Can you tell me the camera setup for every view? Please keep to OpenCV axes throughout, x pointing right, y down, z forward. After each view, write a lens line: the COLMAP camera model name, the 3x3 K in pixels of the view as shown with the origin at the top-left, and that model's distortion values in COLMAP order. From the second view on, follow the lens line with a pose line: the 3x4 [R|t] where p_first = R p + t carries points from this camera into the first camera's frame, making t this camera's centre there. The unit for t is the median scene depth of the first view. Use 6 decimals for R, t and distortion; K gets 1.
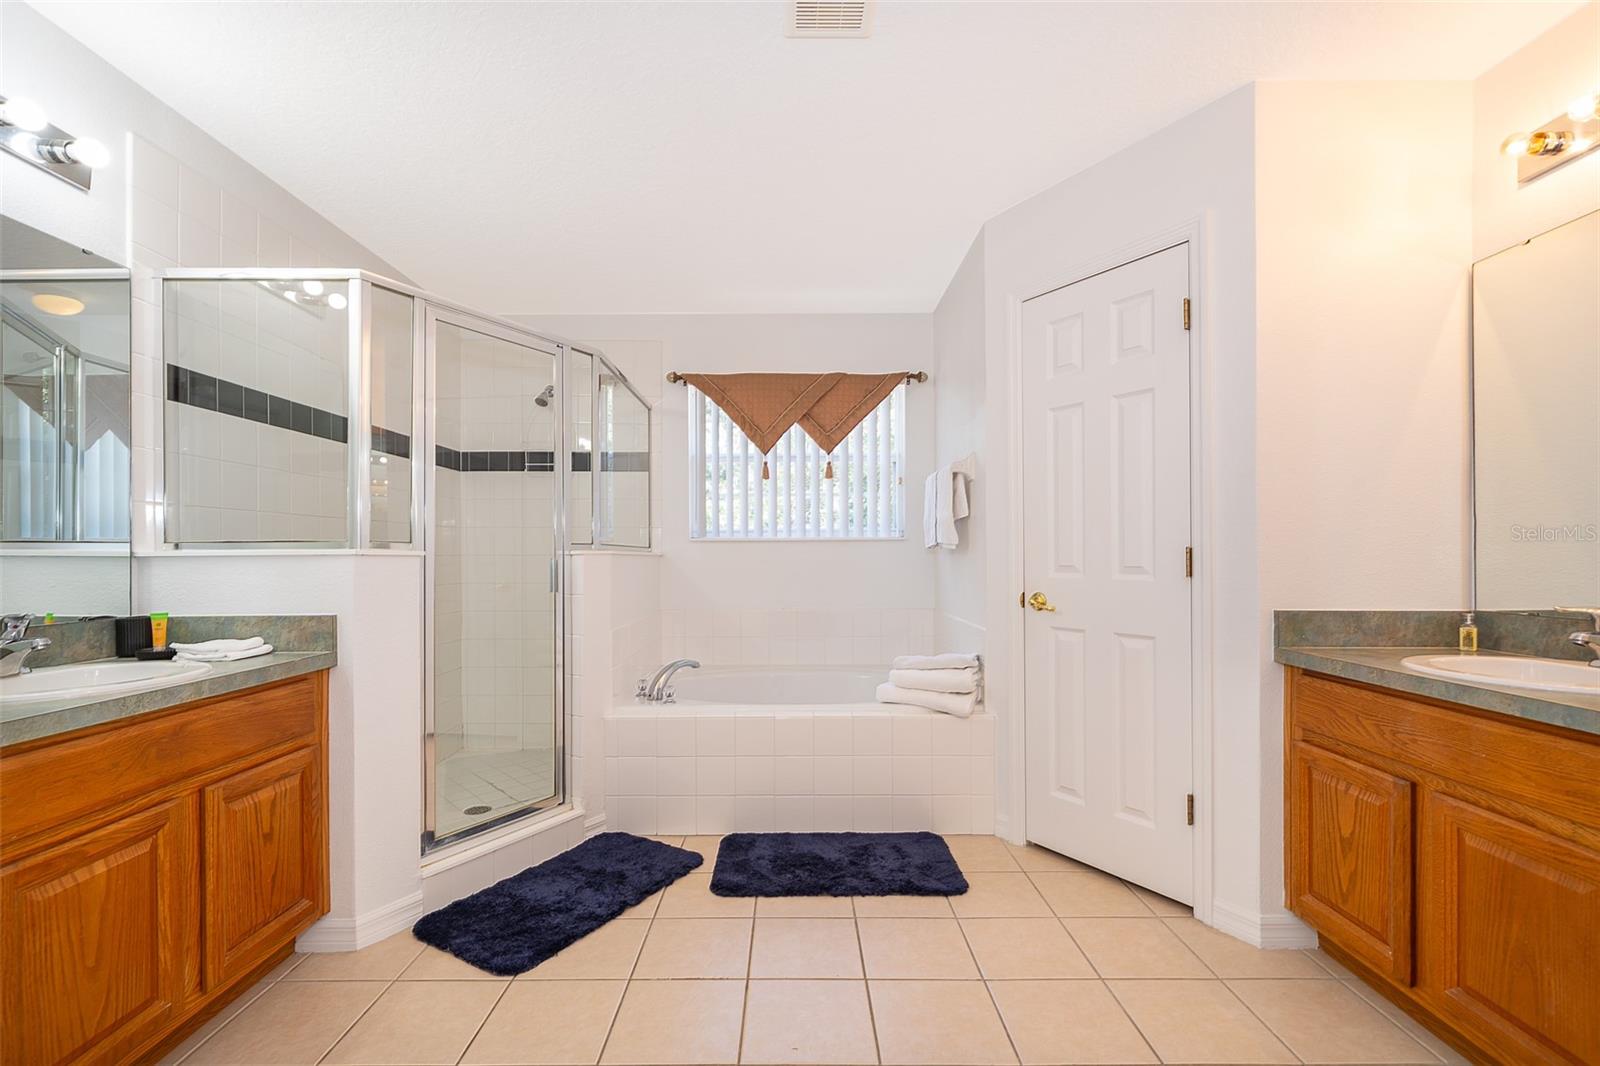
lens RADIAL K [[698.0, 0, 797.4], [0, 698.0, 547.9], [0, 0, 1]] dist [0.000109, 0.000454]
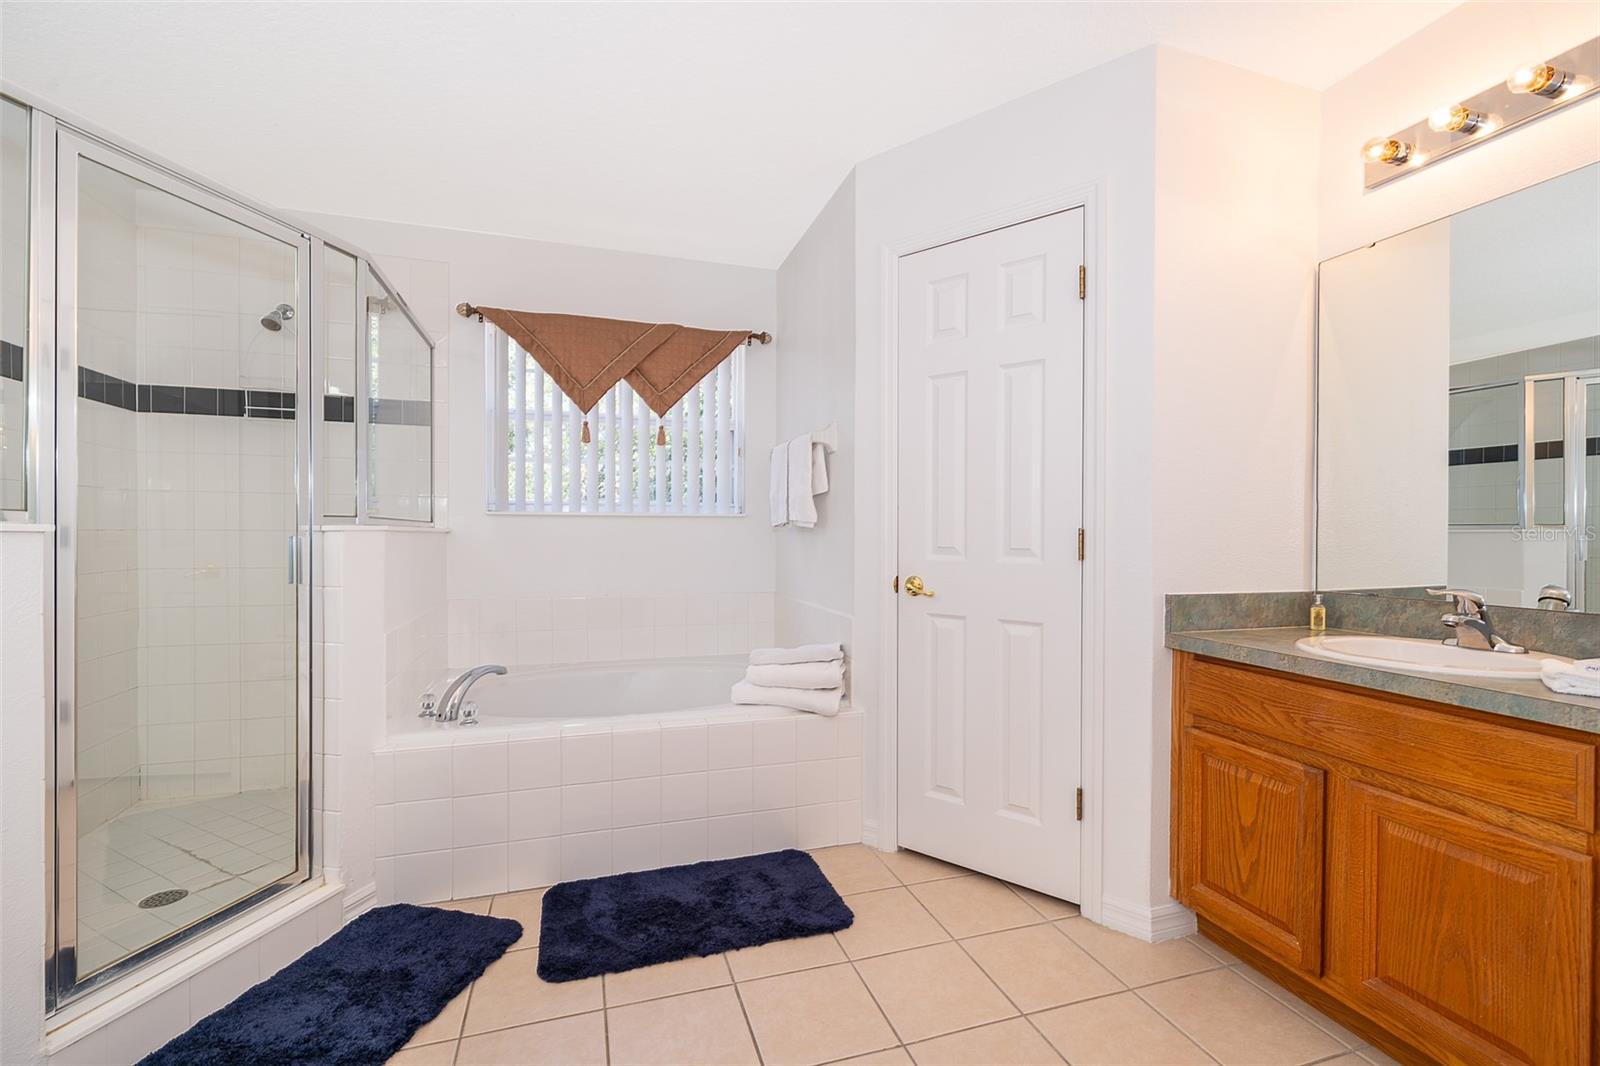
lens RADIAL K [[695.7, 0, 800.0], [0, 695.7, 533.0], [0, 0, 1]] dist [0.000259, -0.000019]
pose [[0.953664, 0.006738, 0.300798, -0.083003], [-0.010387, 0.999891, 0.010532, -0.001160], [-0.300694, -0.013168, 0.953630, 0.197177]]
